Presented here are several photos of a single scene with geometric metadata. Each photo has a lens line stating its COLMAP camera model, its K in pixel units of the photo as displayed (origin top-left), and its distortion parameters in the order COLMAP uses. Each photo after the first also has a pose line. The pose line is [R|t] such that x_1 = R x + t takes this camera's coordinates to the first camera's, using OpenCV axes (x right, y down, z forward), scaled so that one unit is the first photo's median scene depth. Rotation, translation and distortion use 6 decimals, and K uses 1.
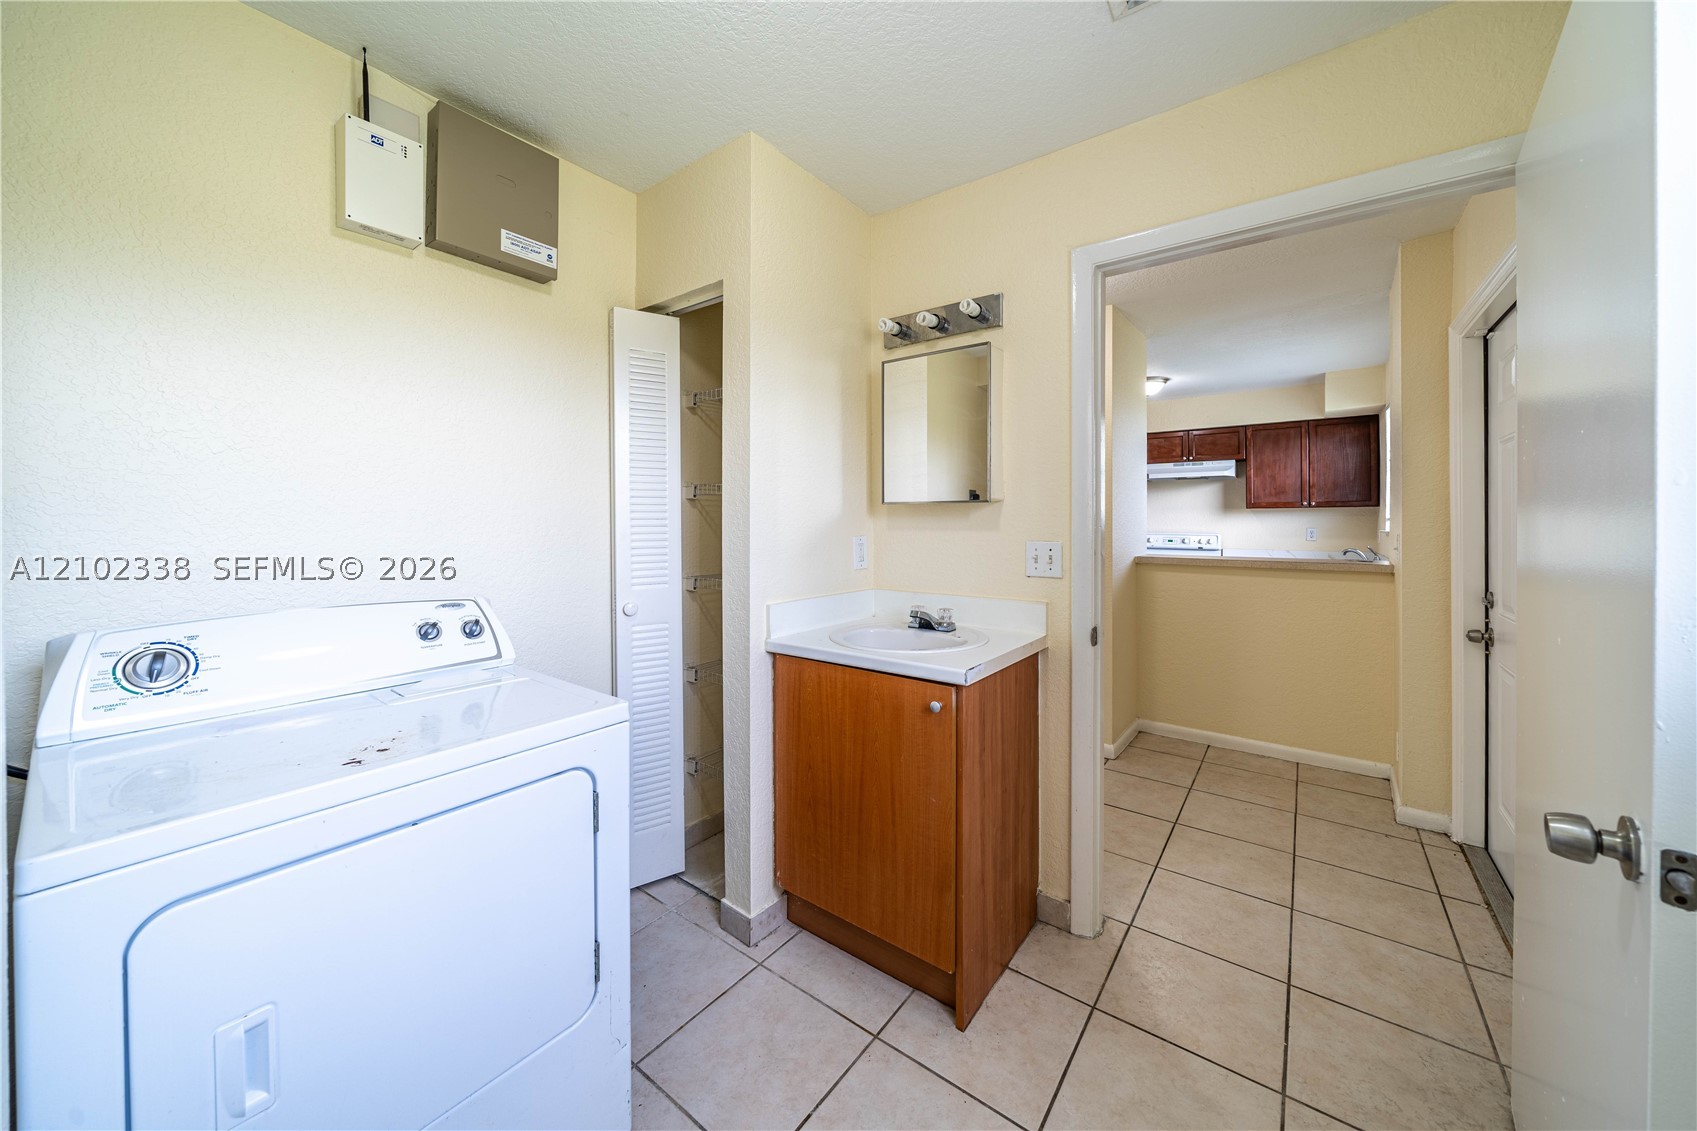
lens RADIAL K [[619.3, 0, 851.5], [0, 619.3, 520.4], [0, 0, 1]] dist [0.000204, -0.000132]
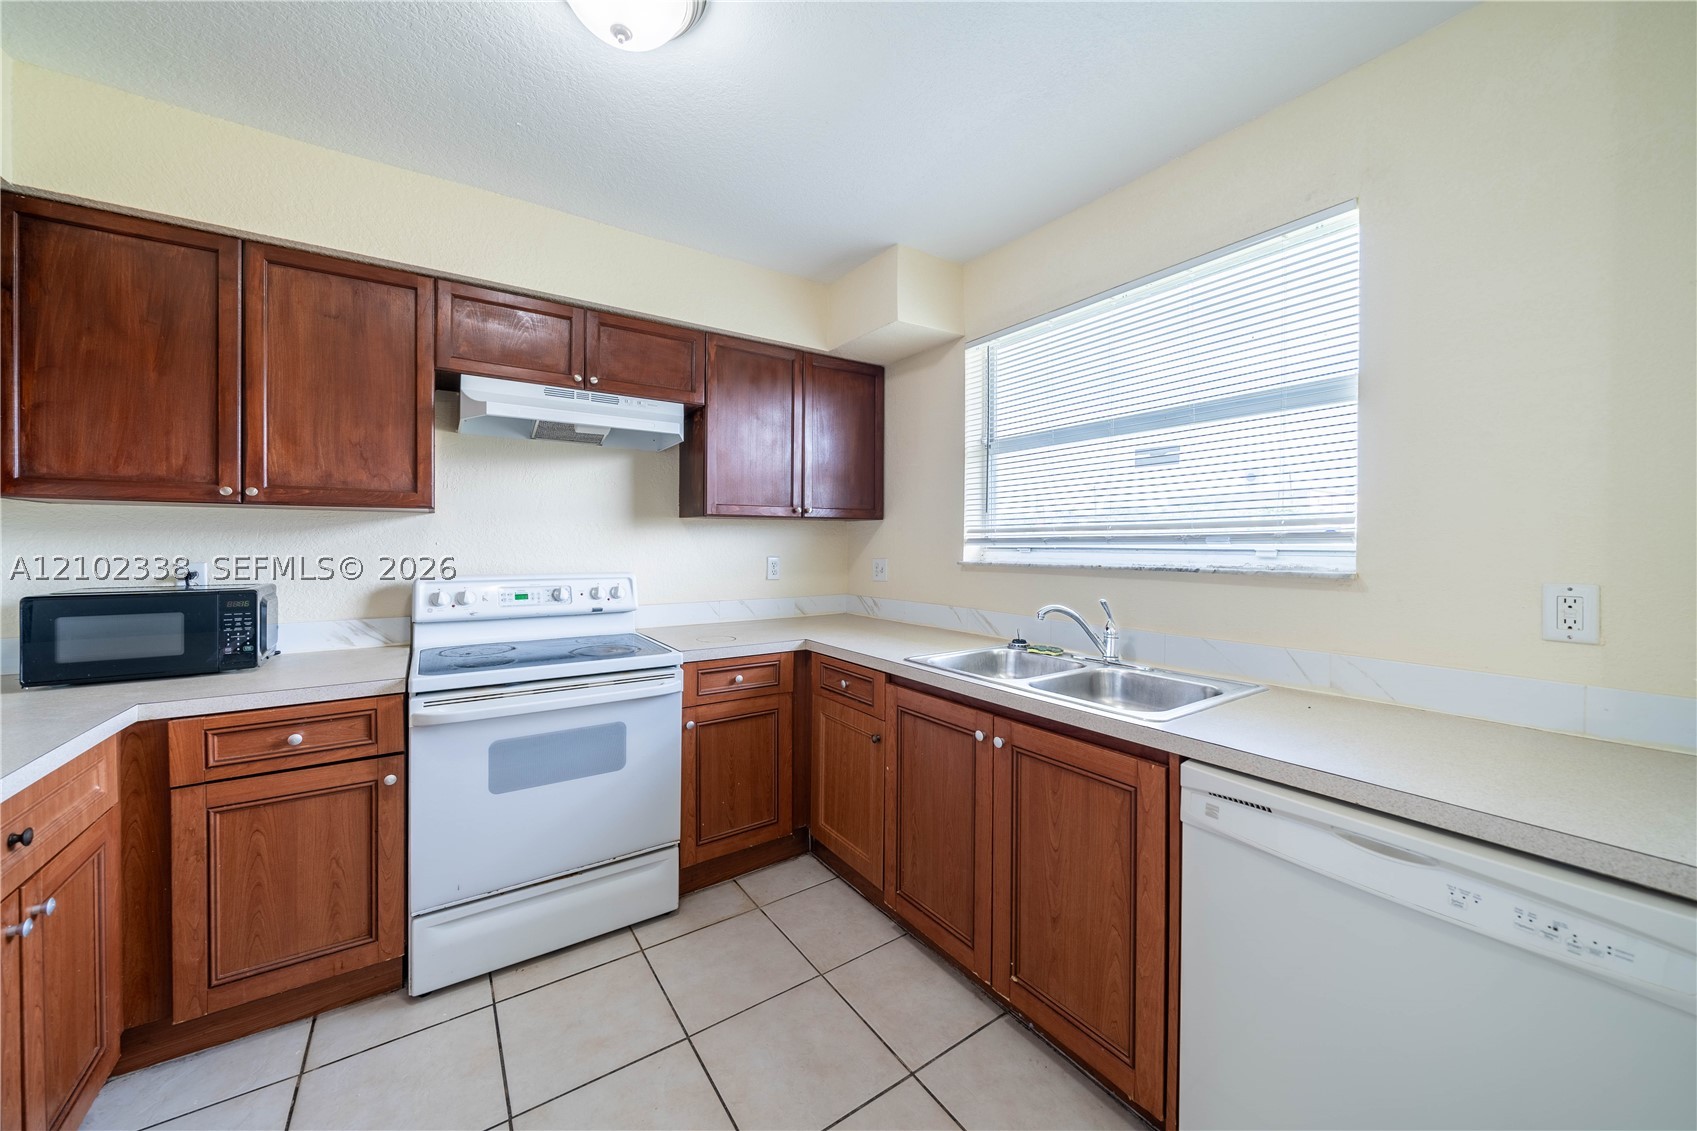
lens RADIAL K [[604.1, 0, 837.7], [0, 604.1, 544.0], [0, 0, 1]] dist [-0.001457, -0.000109]
pose [[0.345098, 0.000751, 0.938566, 0.264941], [-0.001145, 0.999999, -0.000379, 0.001348], [-0.938566, -0.000944, 0.345098, 0.776815]]
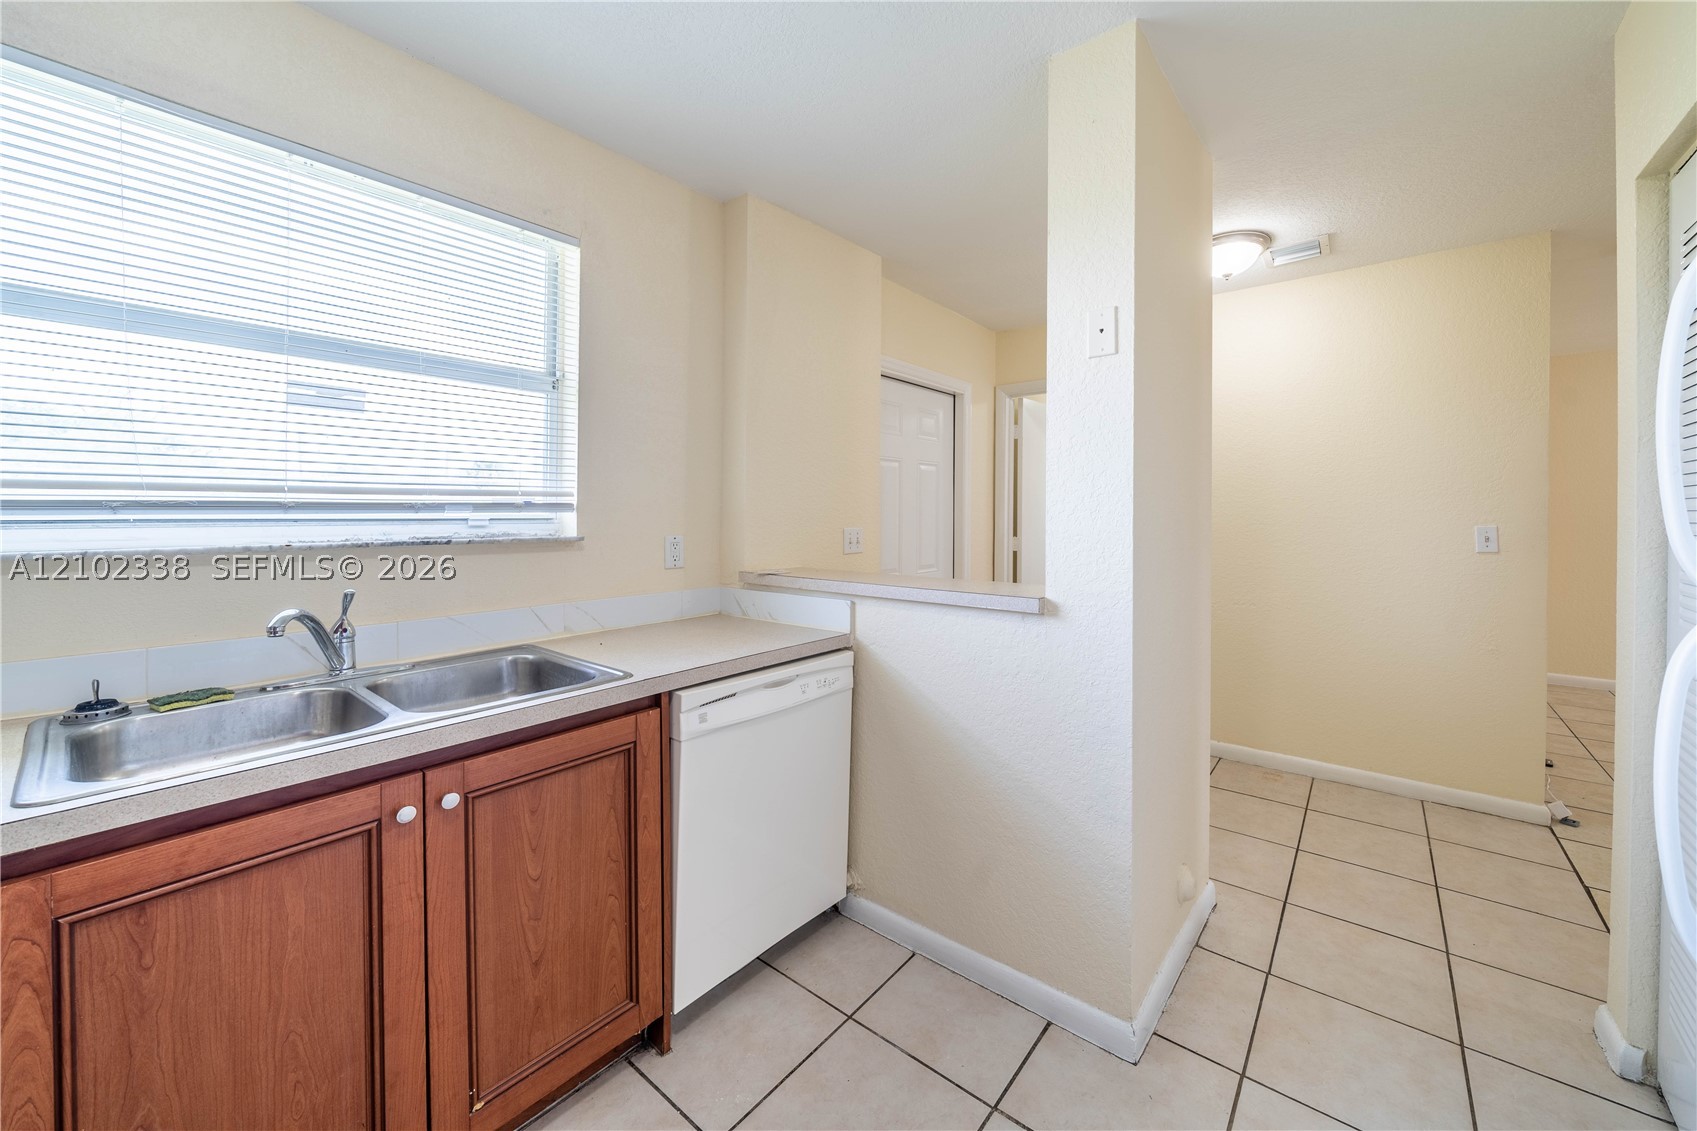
lens RADIAL K [[652.7, 0, 853.5], [0, 652.7, 524.5], [0, 0, 1]] dist [-0.000745, -0.000164]
pose [[-0.998536, 0.001295, 0.054084, 0.412325], [0.002113, 0.999884, 0.015086, 0.002234], [-0.054058, 0.015178, -0.998422, 0.999999]]
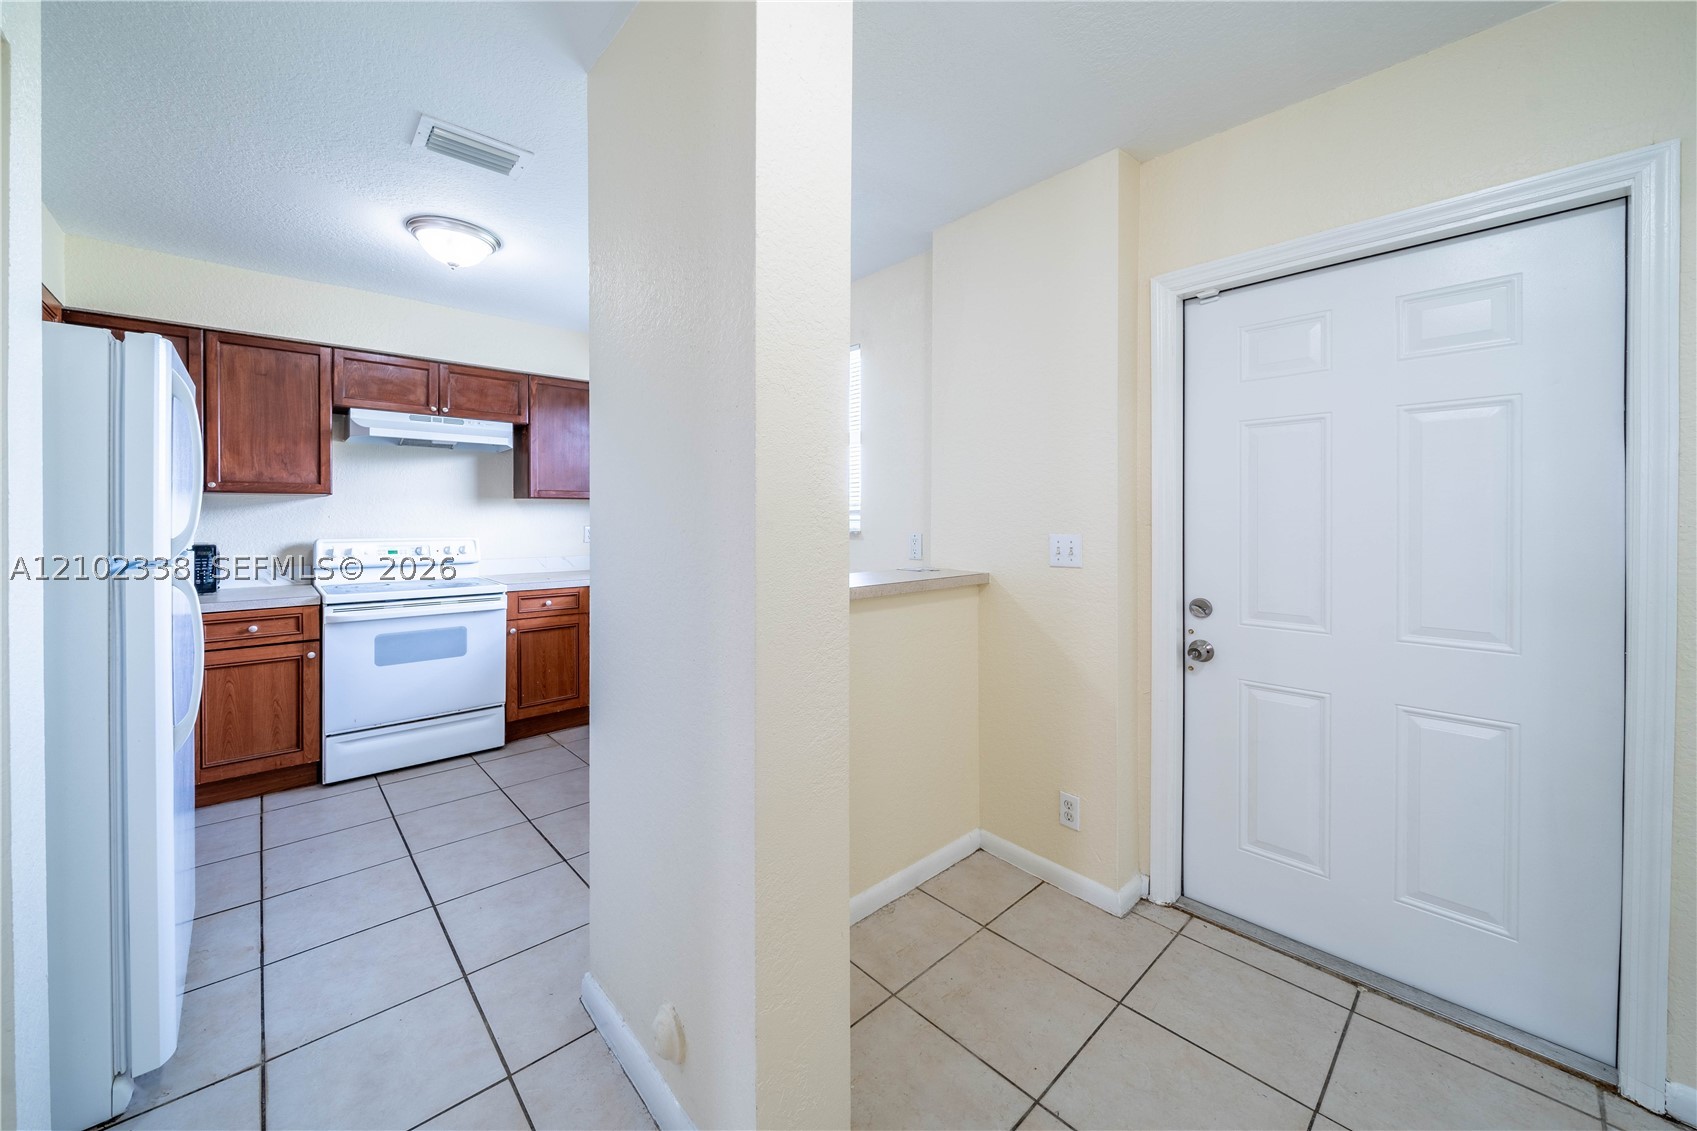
lens RADIAL K [[619.3, 0, 851.5], [0, 619.3, 520.4], [0, 0, 1]] dist [0.000204, -0.000132]
pose [[0.181416, -0.004736, 0.983395, 0.040322], [0.000559, 0.999989, 0.004713, 0.002263], [-0.983406, -0.000305, 0.181417, 0.546618]]
